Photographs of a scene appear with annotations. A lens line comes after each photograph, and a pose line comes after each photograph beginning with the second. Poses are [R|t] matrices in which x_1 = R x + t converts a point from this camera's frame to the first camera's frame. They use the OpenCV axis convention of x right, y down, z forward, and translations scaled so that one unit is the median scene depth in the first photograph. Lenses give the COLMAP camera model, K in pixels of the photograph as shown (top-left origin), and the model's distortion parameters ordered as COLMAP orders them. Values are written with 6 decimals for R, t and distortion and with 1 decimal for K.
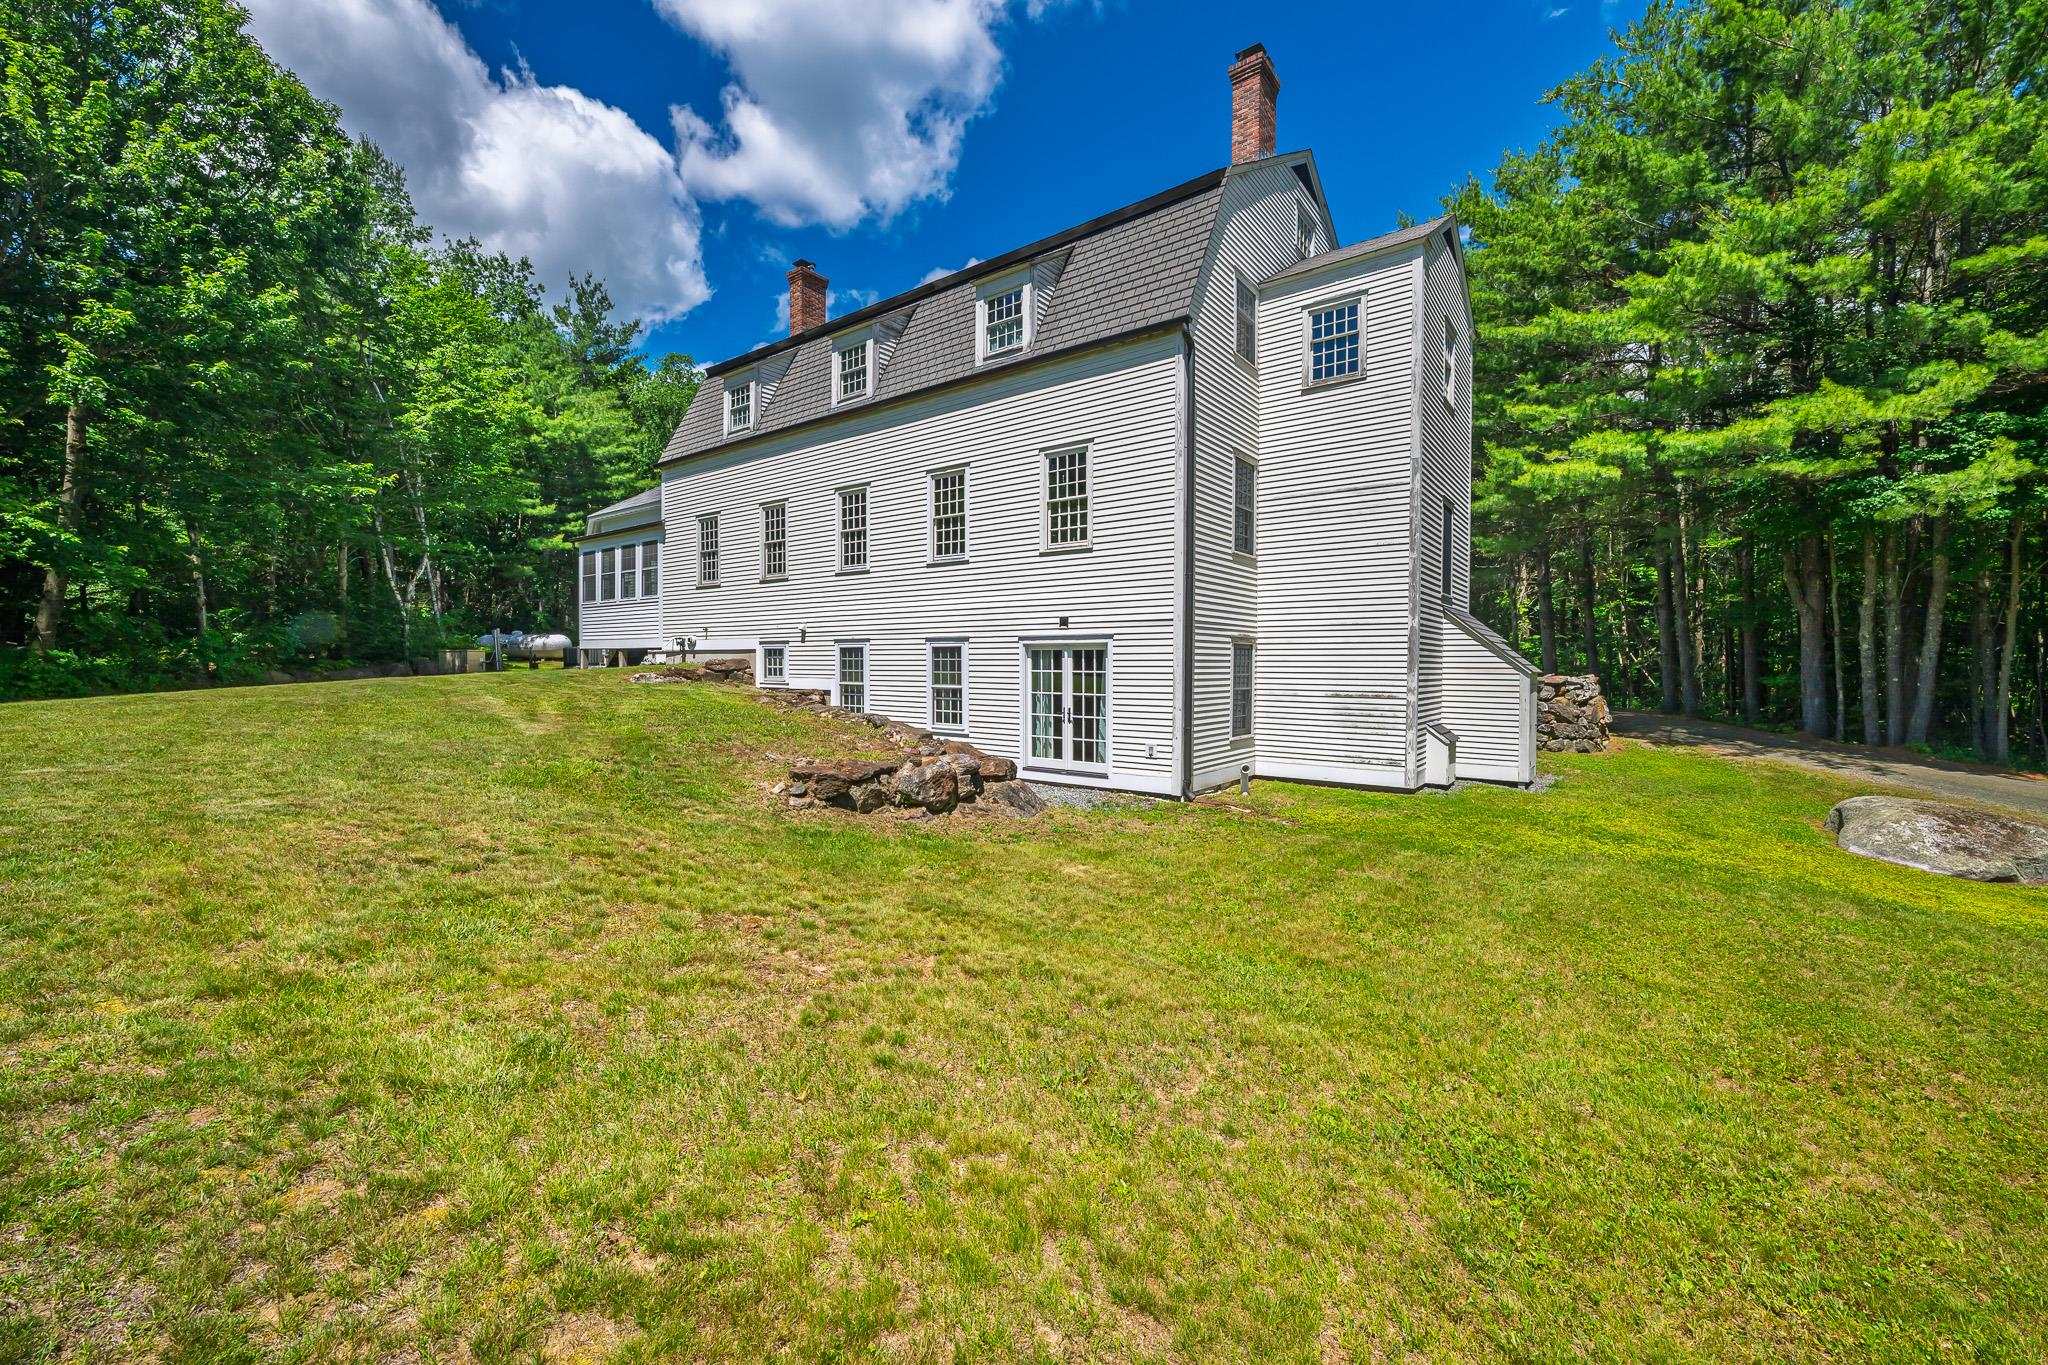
lens RADIAL K [[814.1, 0, 1026.2], [0, 814.1, 672.4], [0, 0, 1]] dist [0.009976, 0.000507]
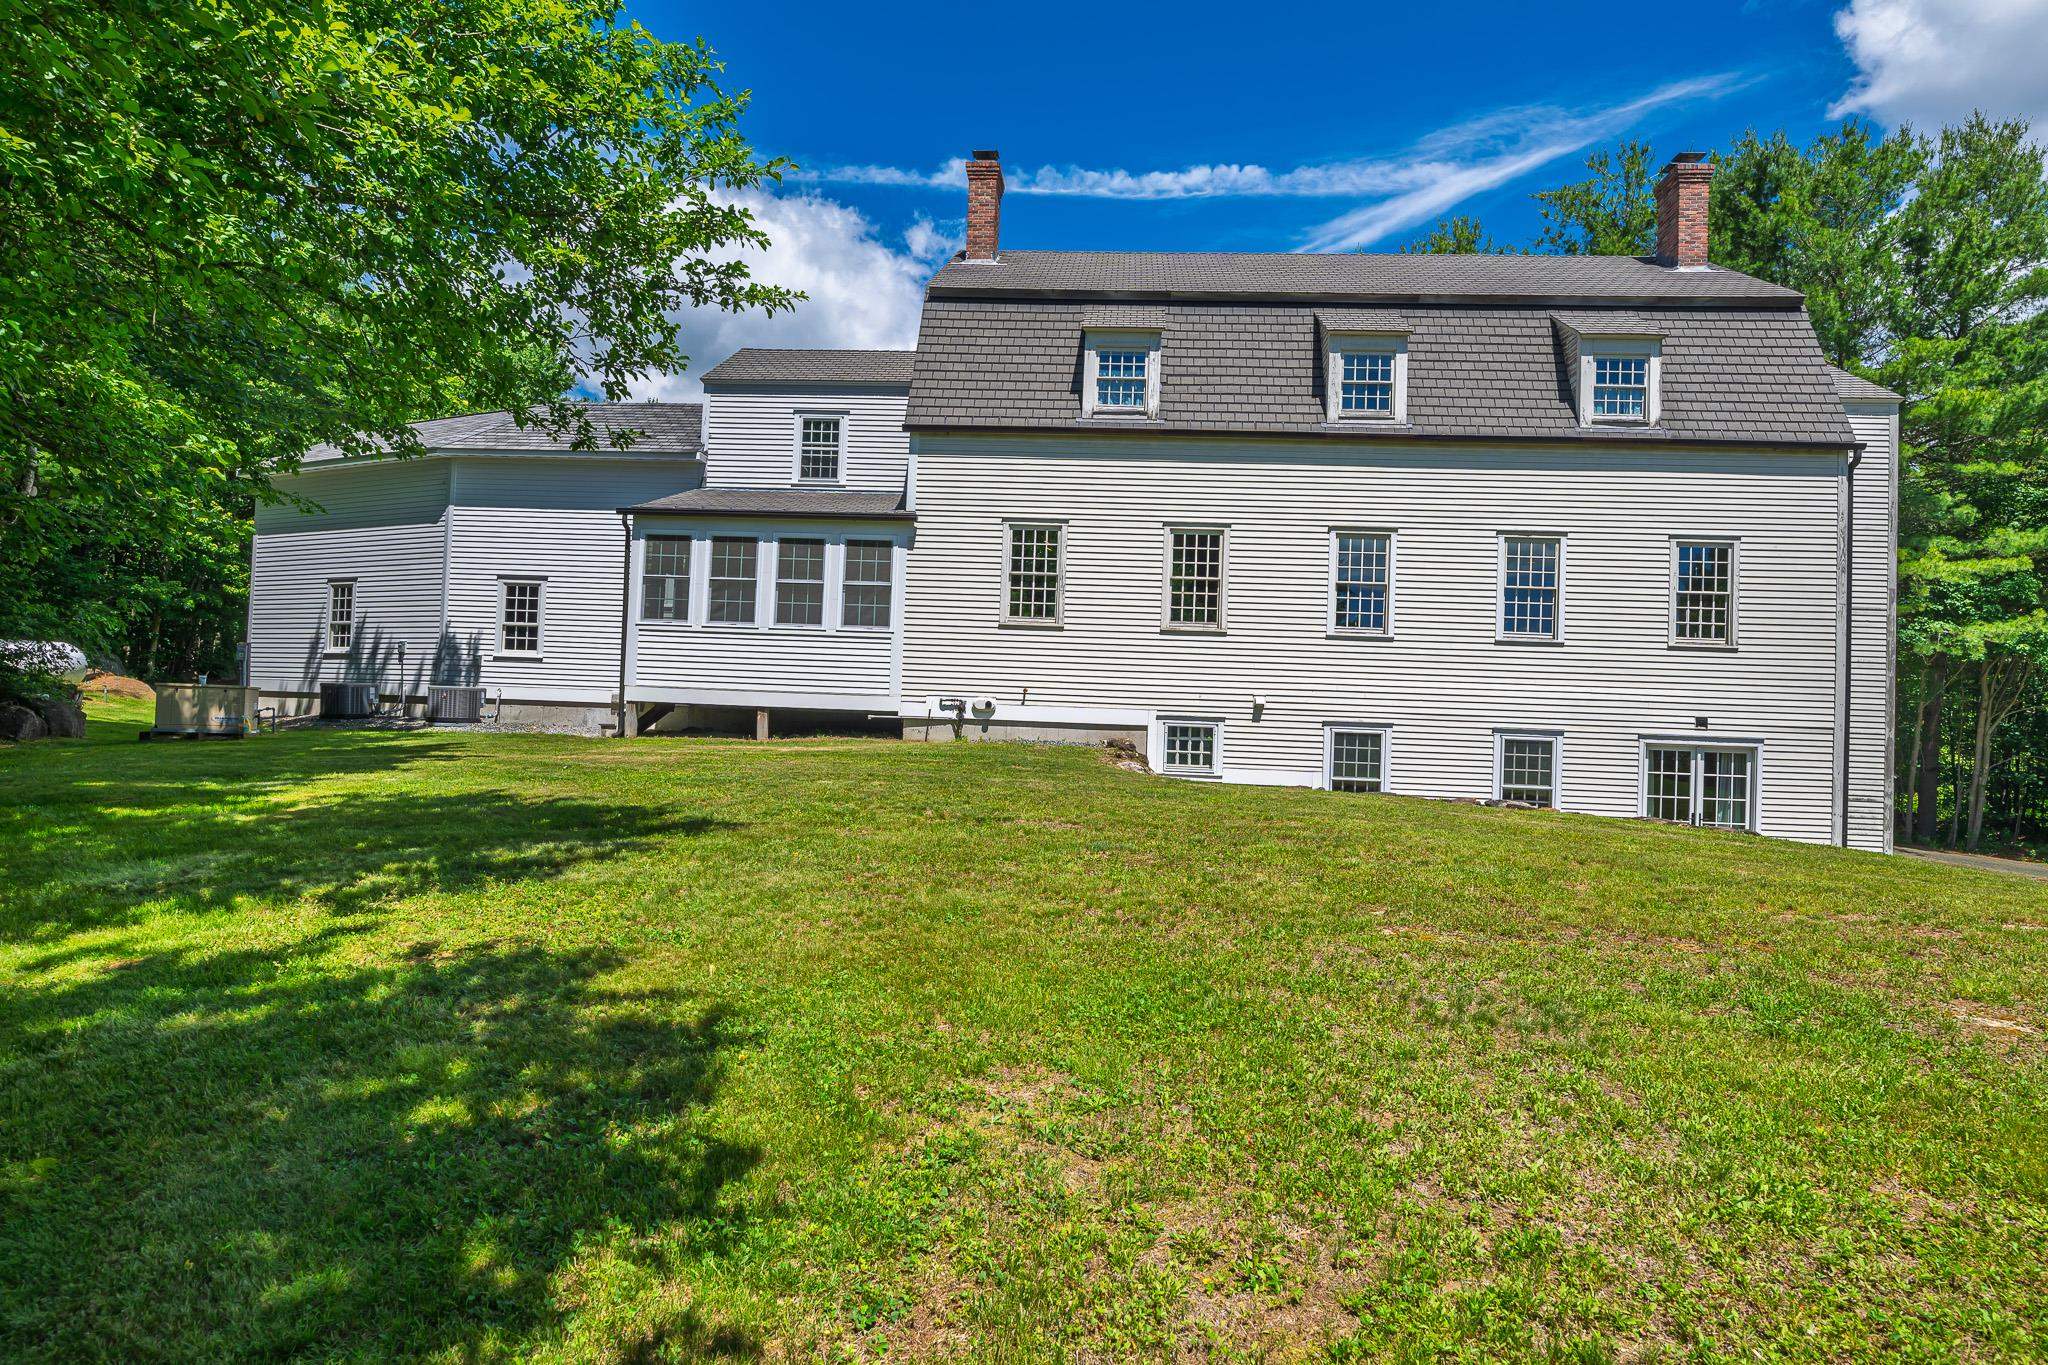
lens RADIAL K [[1183.3, 0, 1025.5], [0, 1183.3, 682.3], [0, 0, 1]] dist [0.001694, -0.000966]
pose [[0.835793, 0.049389, 0.546818, -1.221822], [-0.029634, 0.998552, -0.044895, -0.020995], [-0.548244, 0.021318, 0.836047, 0.251204]]
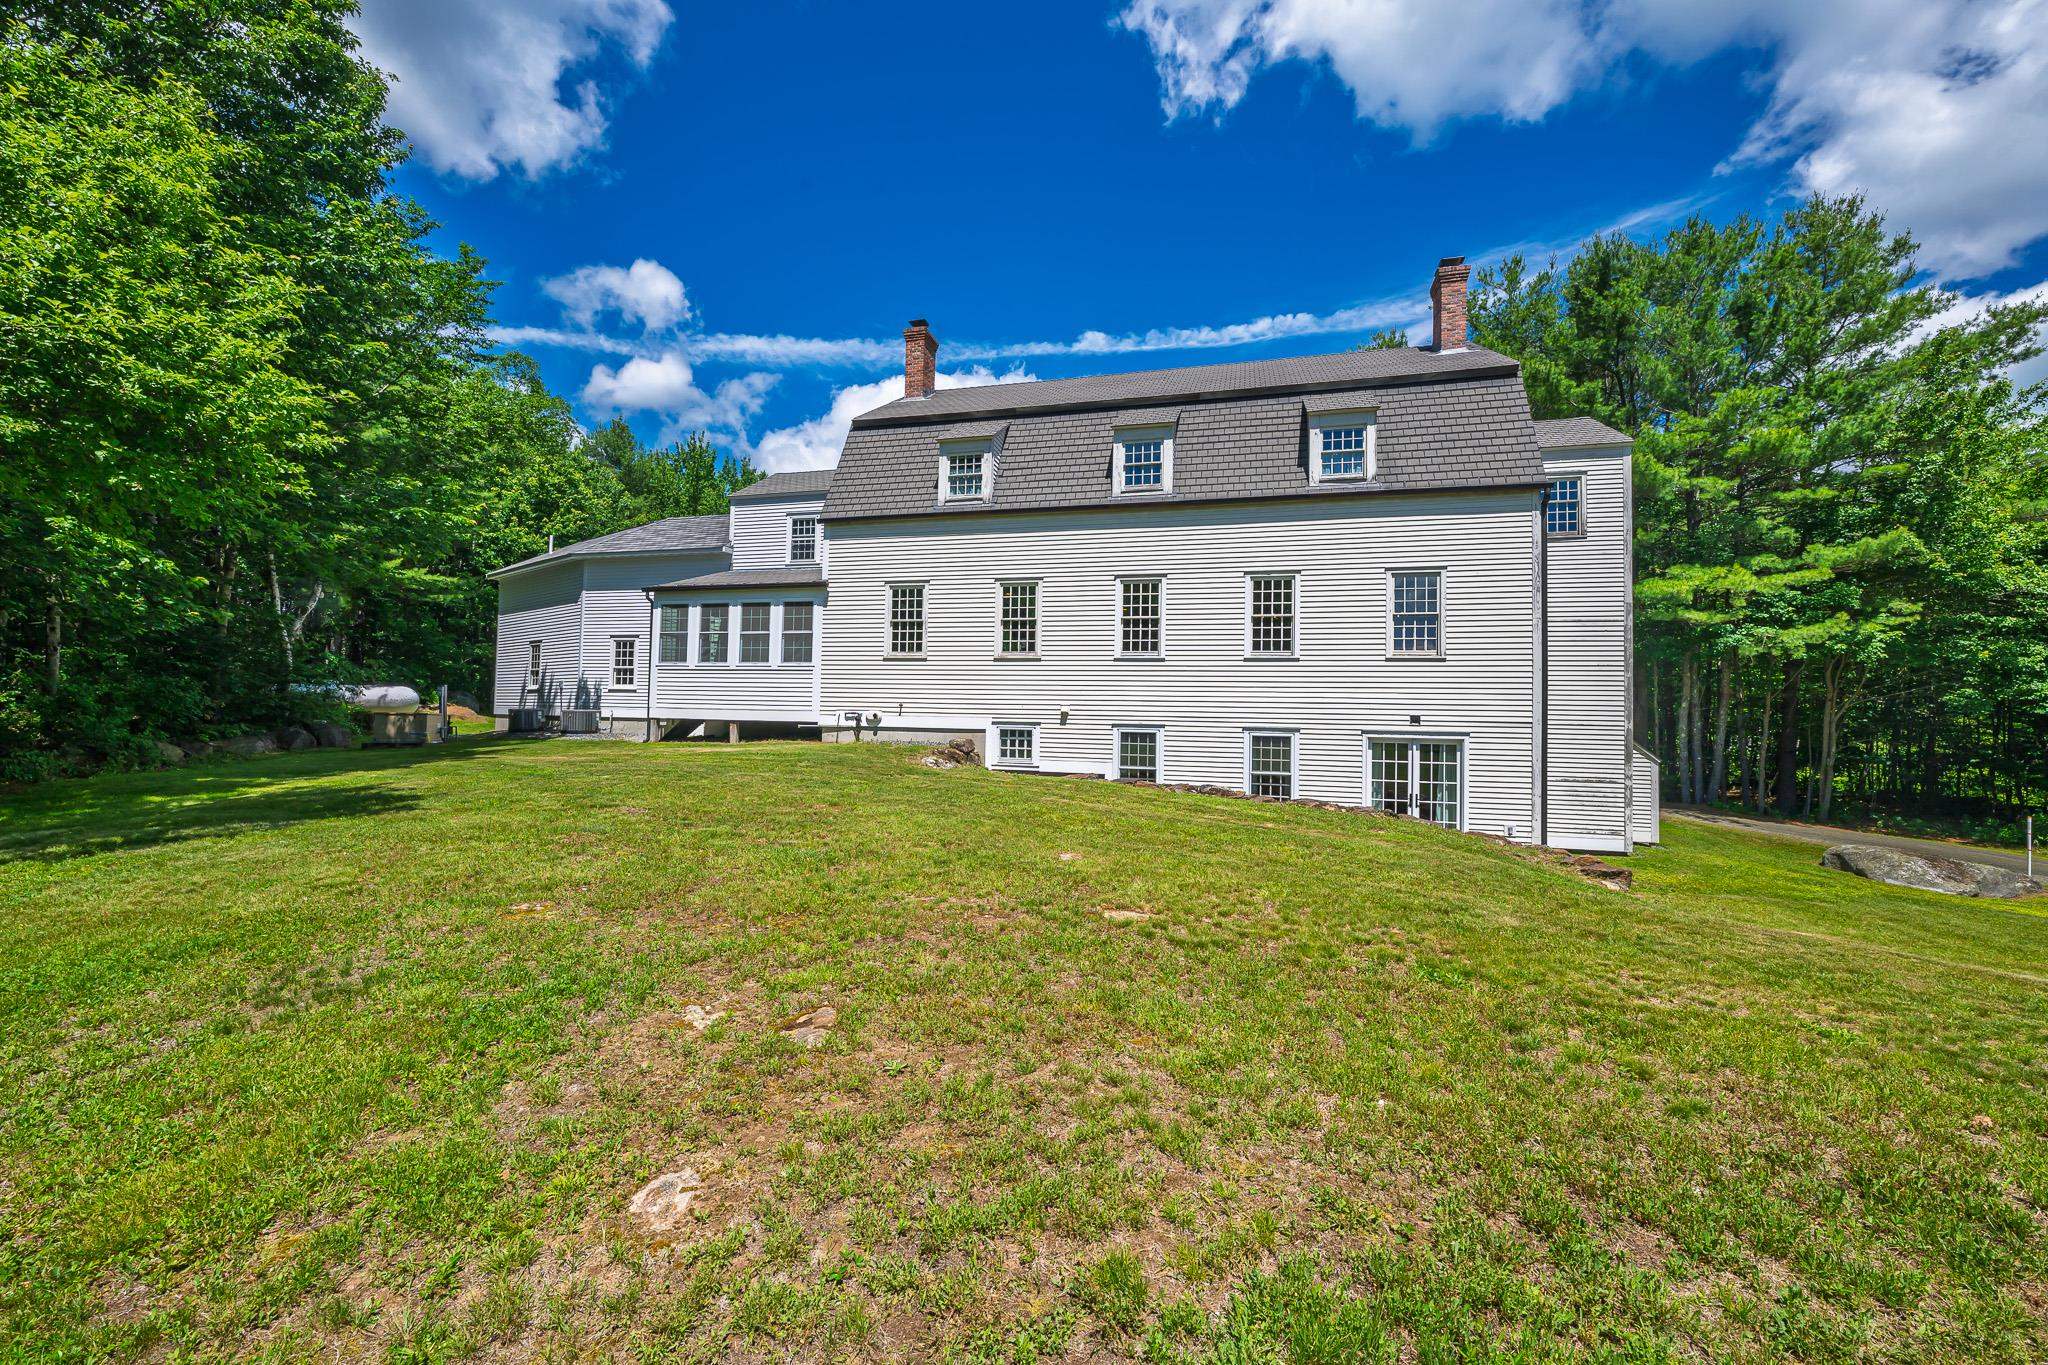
lens RADIAL K [[814.1, 0, 1025.6], [0, 814.1, 686.3], [0, 0, 1]] dist [0.009976, 0.000507]
pose [[0.924679, 0.031692, 0.379427, -0.811575], [-0.013390, 0.998620, -0.050779, -0.038516], [-0.380513, 0.041874, 0.923827, 0.124559]]
